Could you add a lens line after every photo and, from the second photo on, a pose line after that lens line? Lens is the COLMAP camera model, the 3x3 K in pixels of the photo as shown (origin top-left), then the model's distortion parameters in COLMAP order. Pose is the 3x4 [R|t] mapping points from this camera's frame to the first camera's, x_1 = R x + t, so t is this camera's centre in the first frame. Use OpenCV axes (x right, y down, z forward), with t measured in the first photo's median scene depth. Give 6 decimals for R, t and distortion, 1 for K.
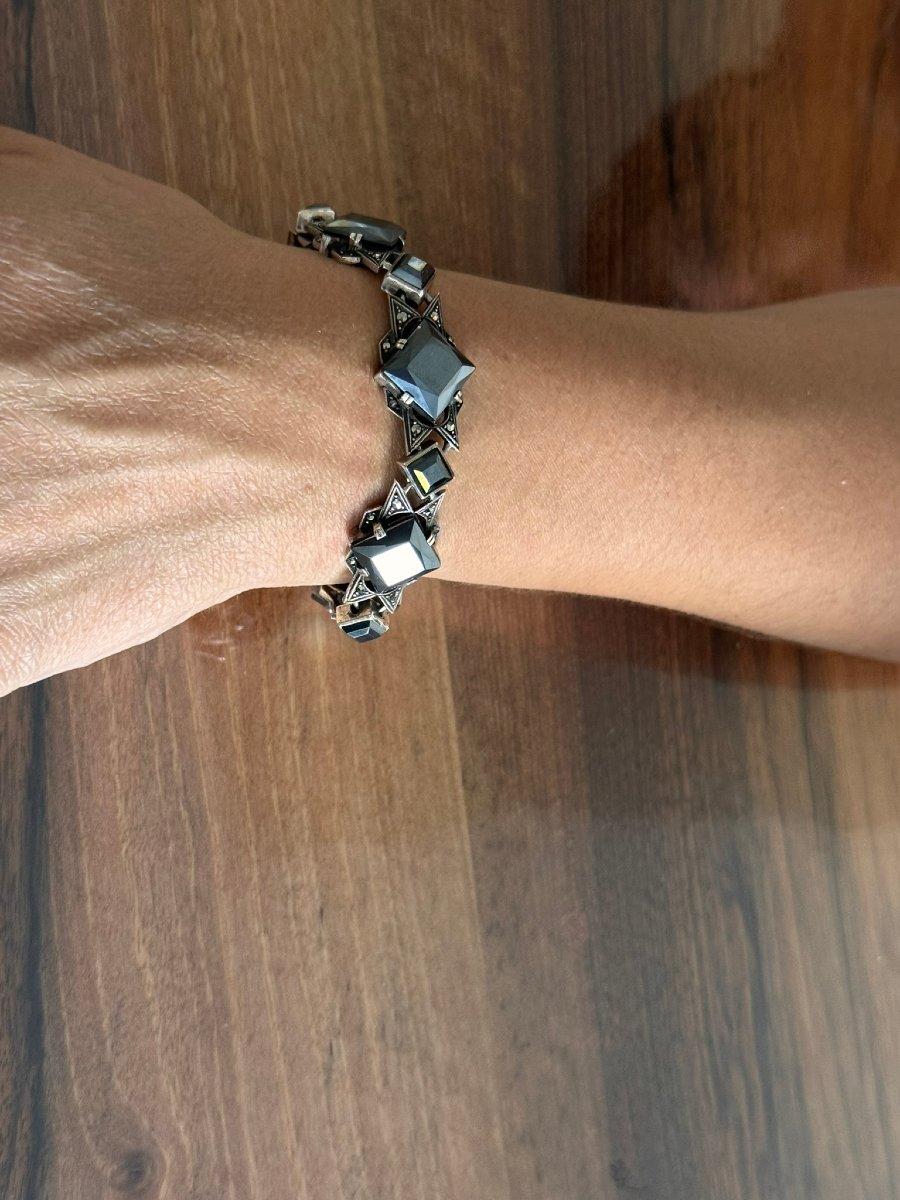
lens RADIAL K [[1790.2, 0, 450.0], [0, 1790.2, 600.0], [0, 0, 1]] dist [0.142249, -0.125539]
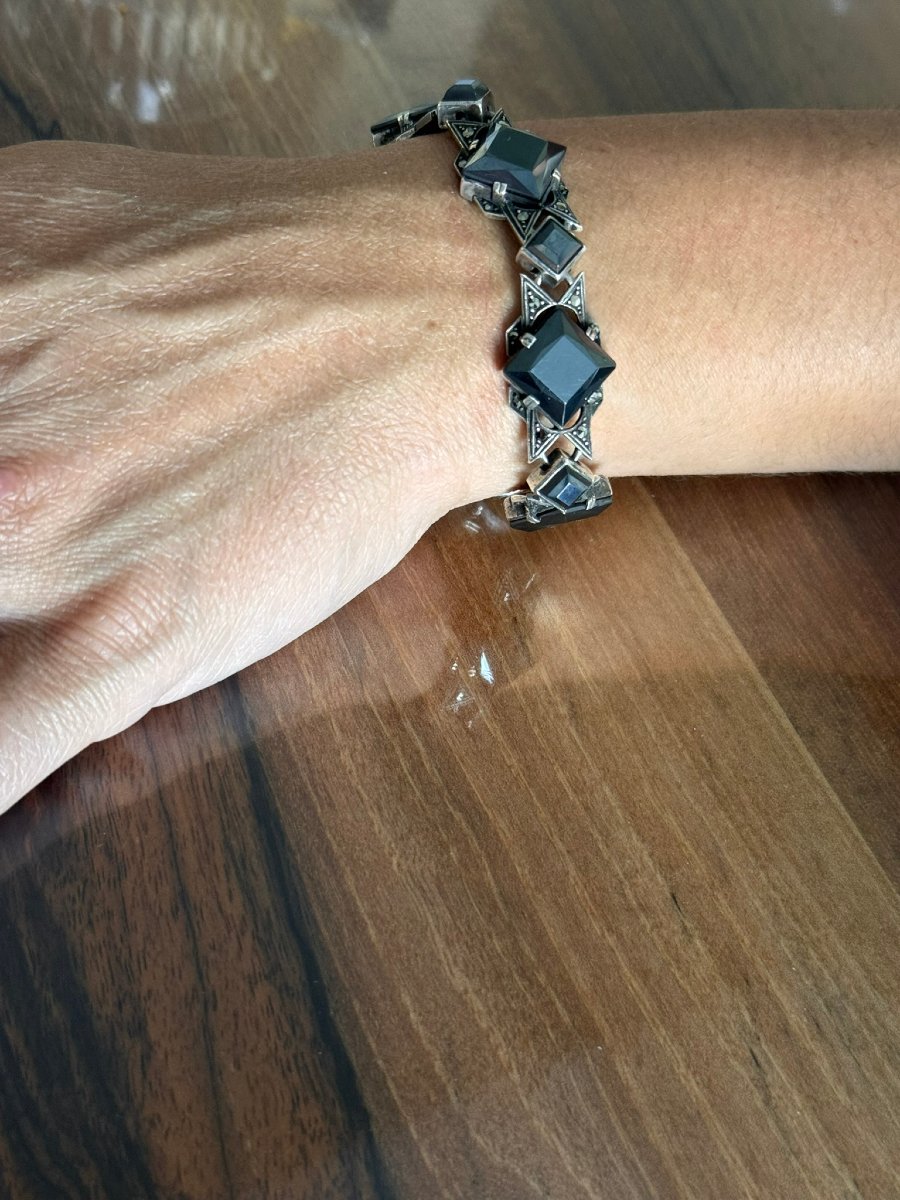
lens RADIAL K [[1790.2, 0, 450.0], [0, 1790.2, 600.0], [0, 0, 1]] dist [0.142249, -0.125539]
pose [[0.913472, -0.394404, -0.100074, -0.033625], [0.316324, 0.843017, -0.435041, 0.391927], [0.255946, 0.365742, 0.894832, 0.255110]]
